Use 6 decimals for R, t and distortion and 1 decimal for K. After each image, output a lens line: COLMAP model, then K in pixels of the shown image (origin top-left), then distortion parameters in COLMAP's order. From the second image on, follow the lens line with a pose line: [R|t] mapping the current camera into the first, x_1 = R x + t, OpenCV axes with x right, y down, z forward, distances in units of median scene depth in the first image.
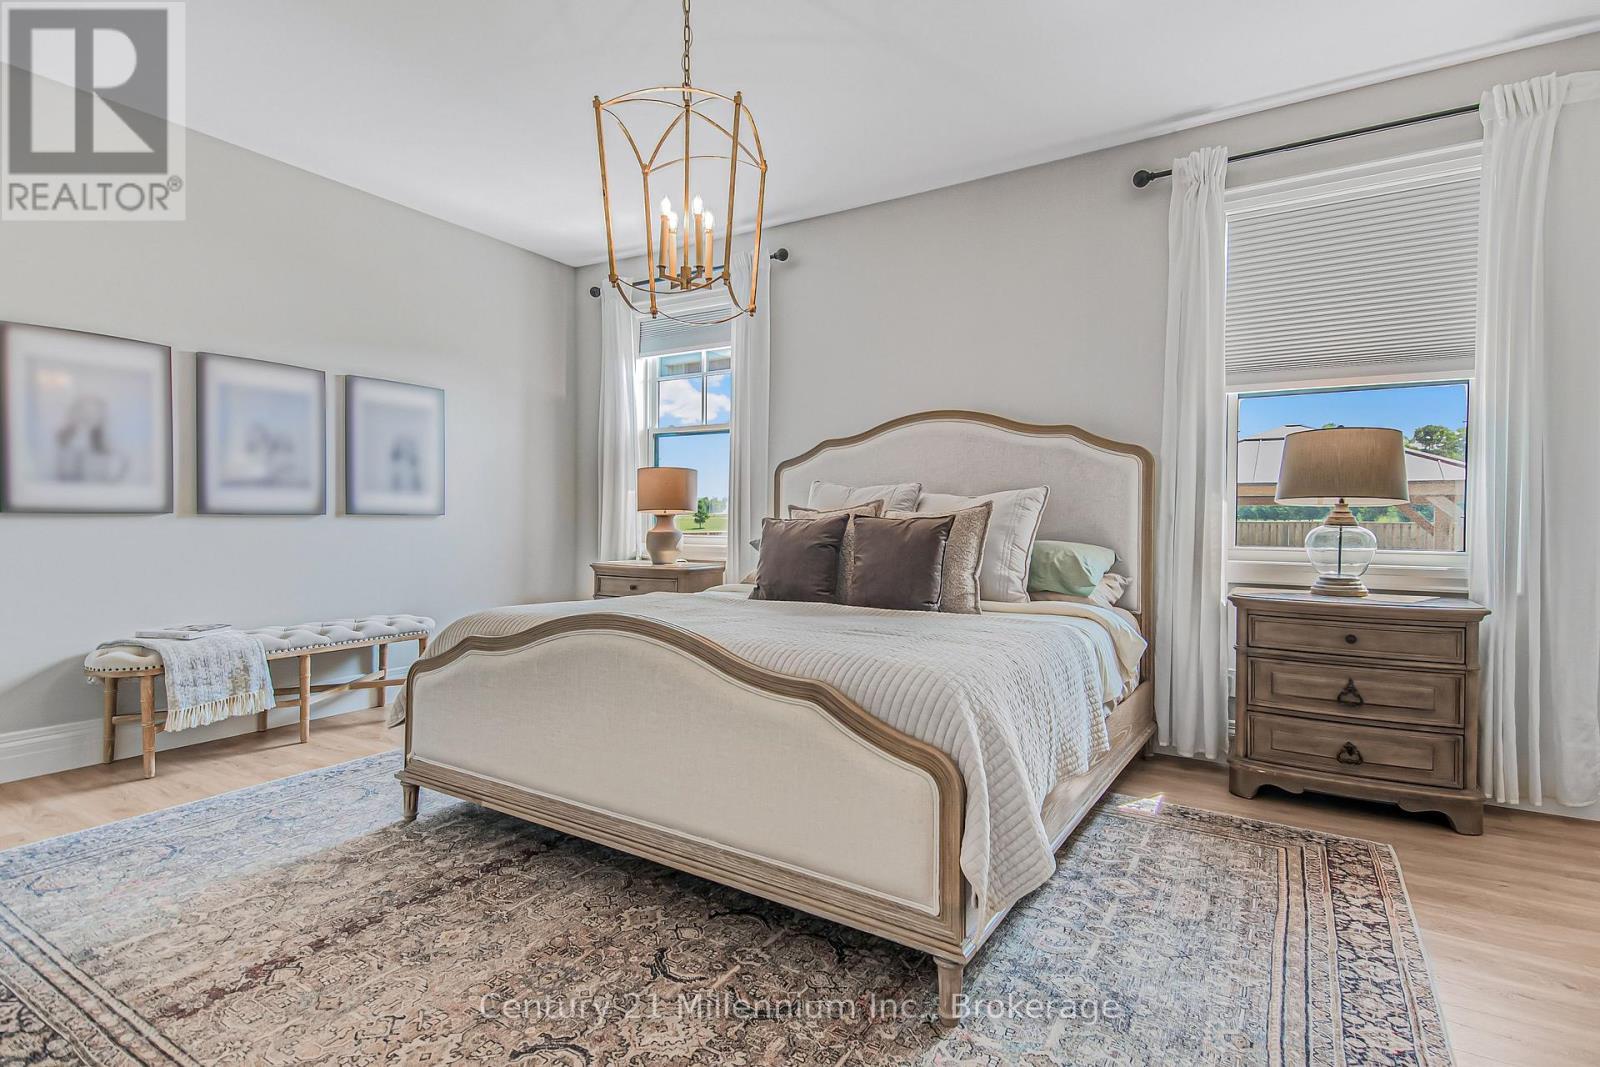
lens RADIAL K [[775.0, 0, 812.9], [0, 775.0, 526.2], [0, 0, 1]] dist [0.052220, -0.023967]
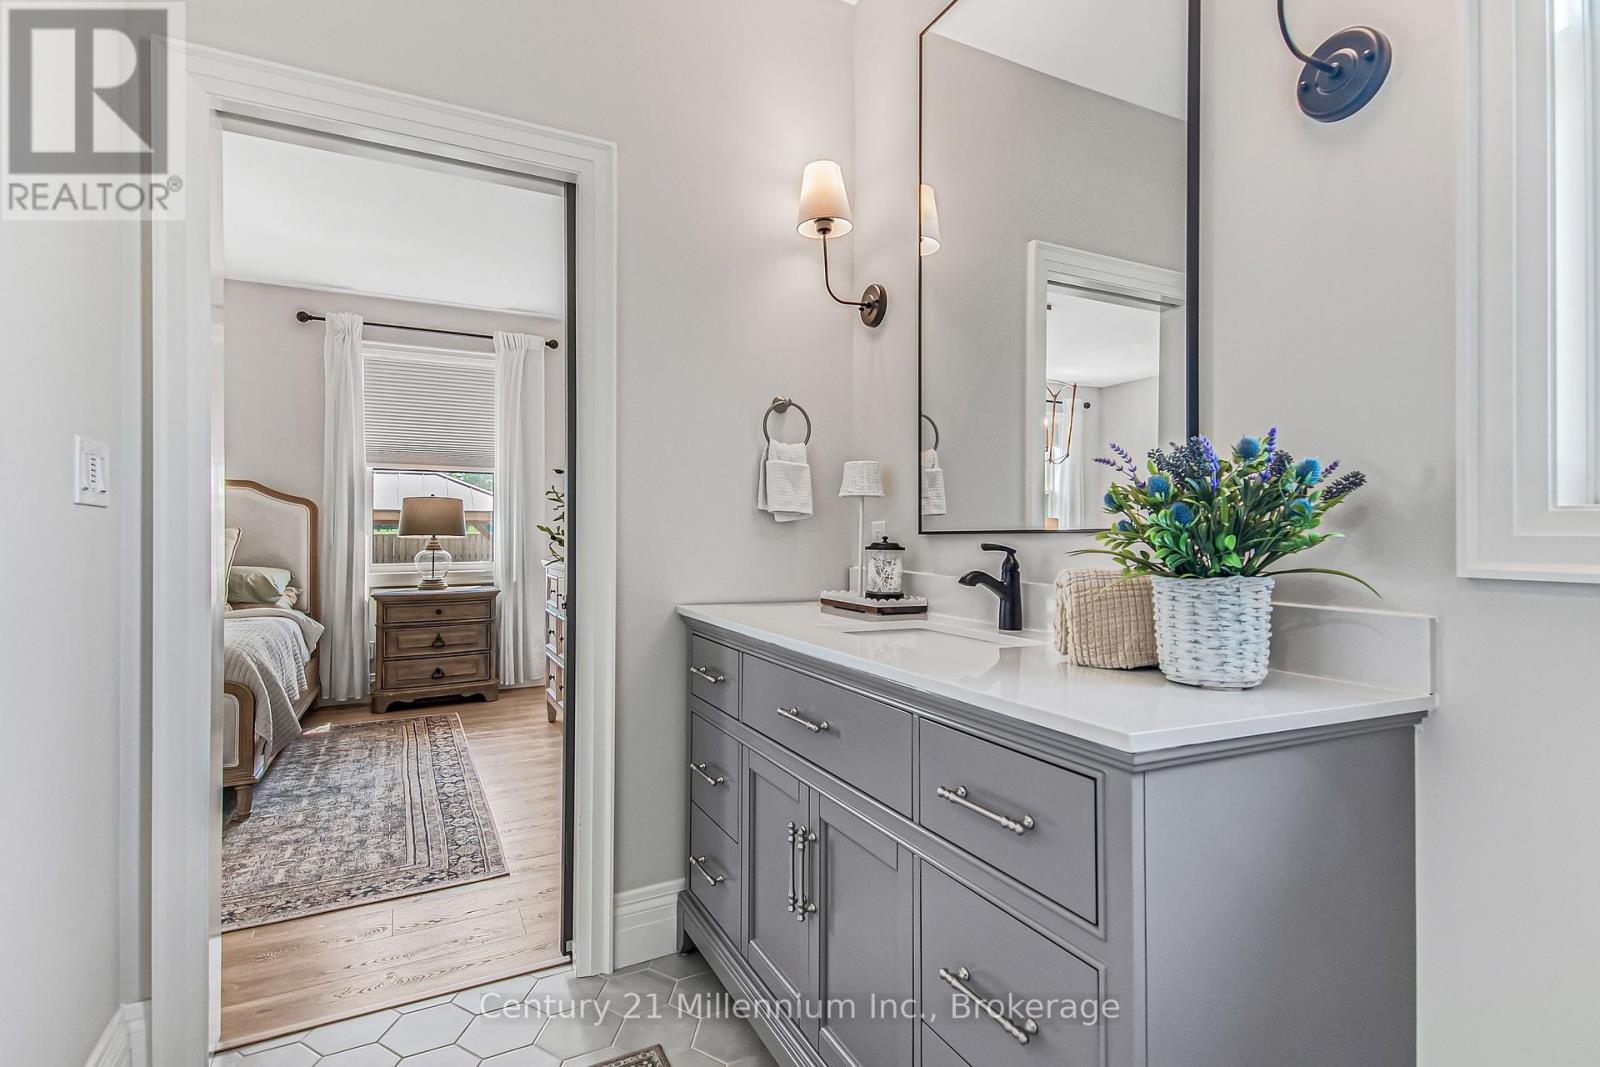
lens RADIAL K [[775.0, 0, 812.9], [0, 775.0, 526.2], [0, 0, 1]] dist [0.052220, -0.023967]
pose [[0.509158, -0.002686, 0.860669, -0.445942], [0.014910, 0.999873, -0.005700, -0.034050], [-0.860544, 0.015735, 0.509133, -0.682455]]
